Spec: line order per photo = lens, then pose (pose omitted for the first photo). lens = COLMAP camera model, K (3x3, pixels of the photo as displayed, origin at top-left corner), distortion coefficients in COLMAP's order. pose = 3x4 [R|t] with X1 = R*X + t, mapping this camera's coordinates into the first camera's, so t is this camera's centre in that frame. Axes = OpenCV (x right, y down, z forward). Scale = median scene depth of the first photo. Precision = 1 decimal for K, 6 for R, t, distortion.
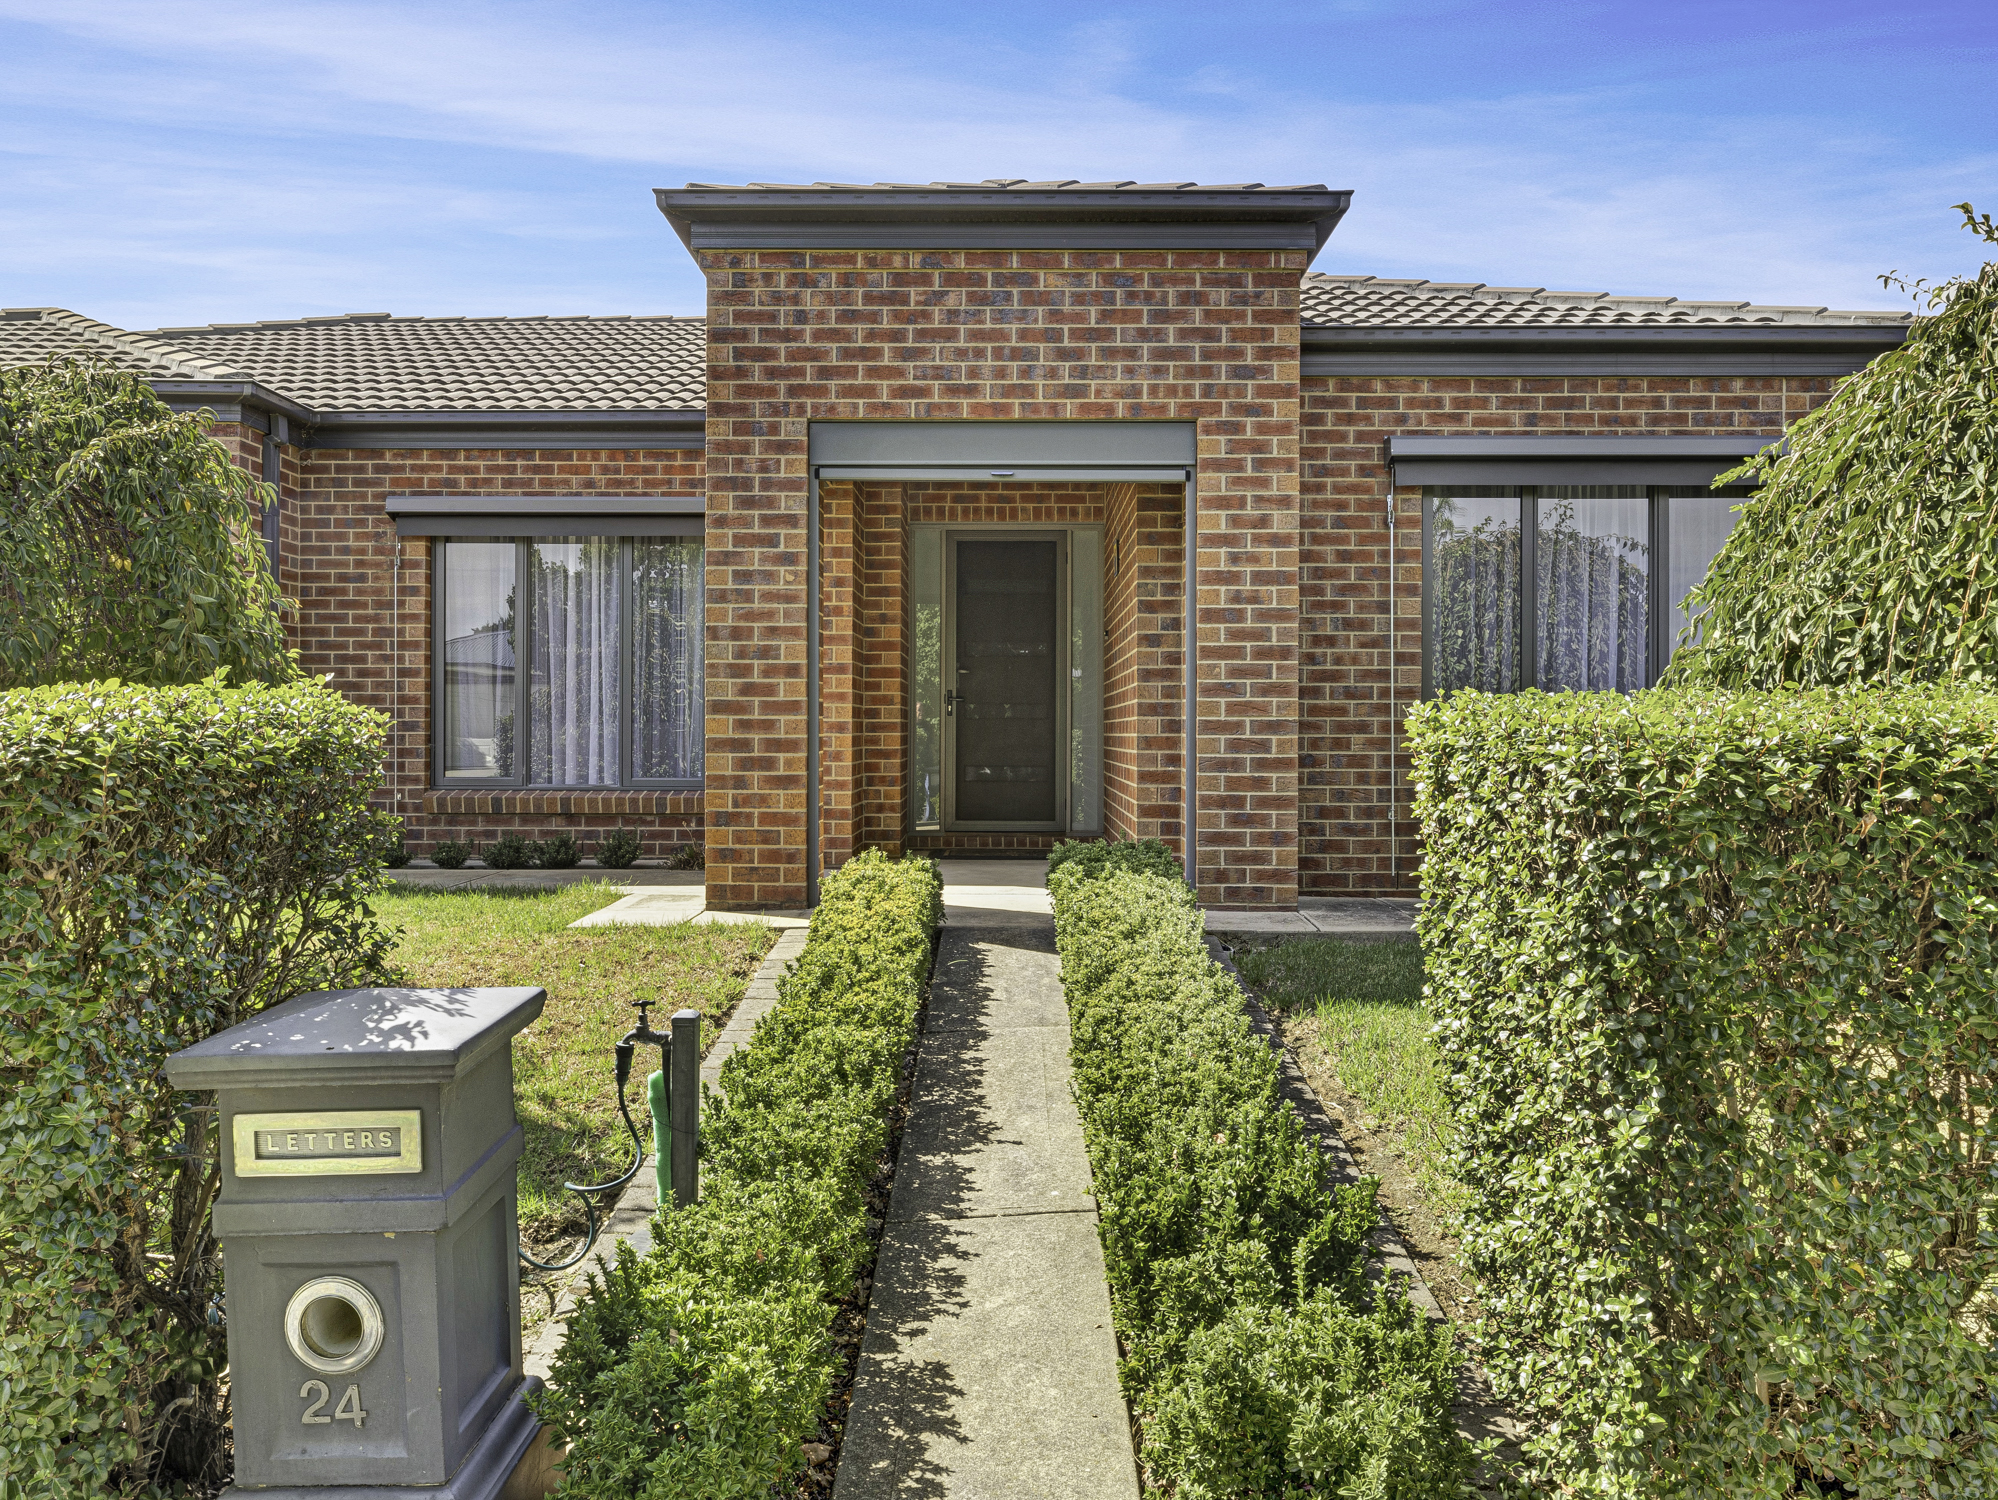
lens RADIAL K [[1235.0, 0, 999.0], [0, 1235.0, 750.0], [0, 0, 1]] dist [-0.003408, 0.000006]
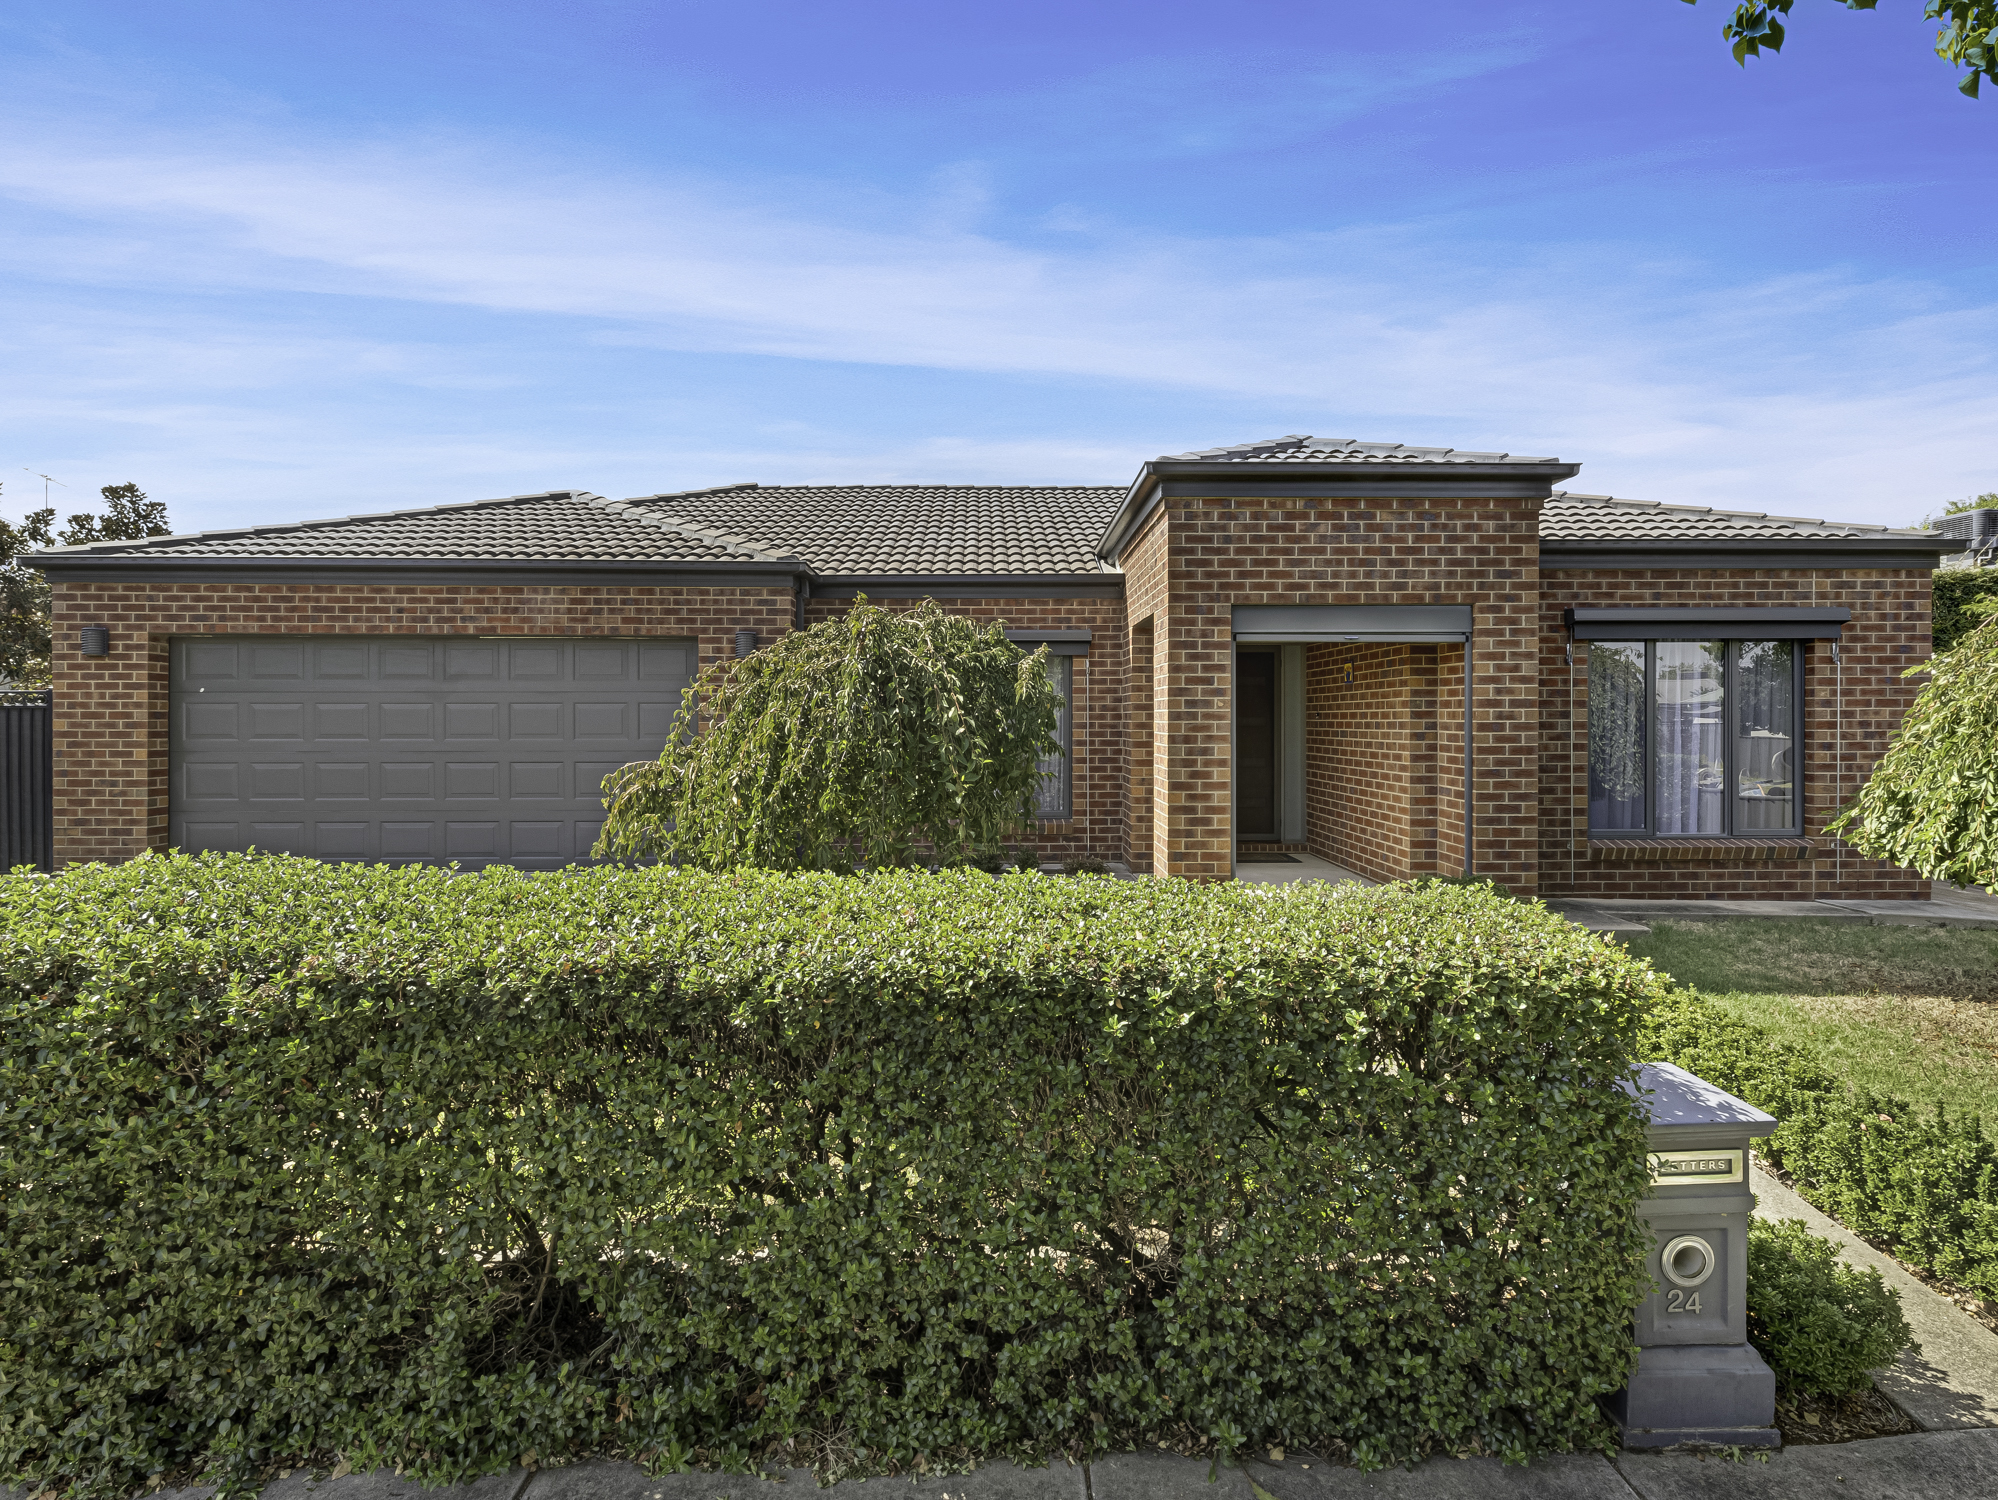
lens RADIAL K [[853.8, 0, 993.9], [0, 853.8, 734.7], [0, 0, 1]] dist [-0.000056, 0.000325]
pose [[0.999819, -0.003940, 0.018596, -0.480485], [0.003882, 0.999987, 0.003153, -0.105114], [-0.018608, -0.003081, 0.999822, -0.088686]]
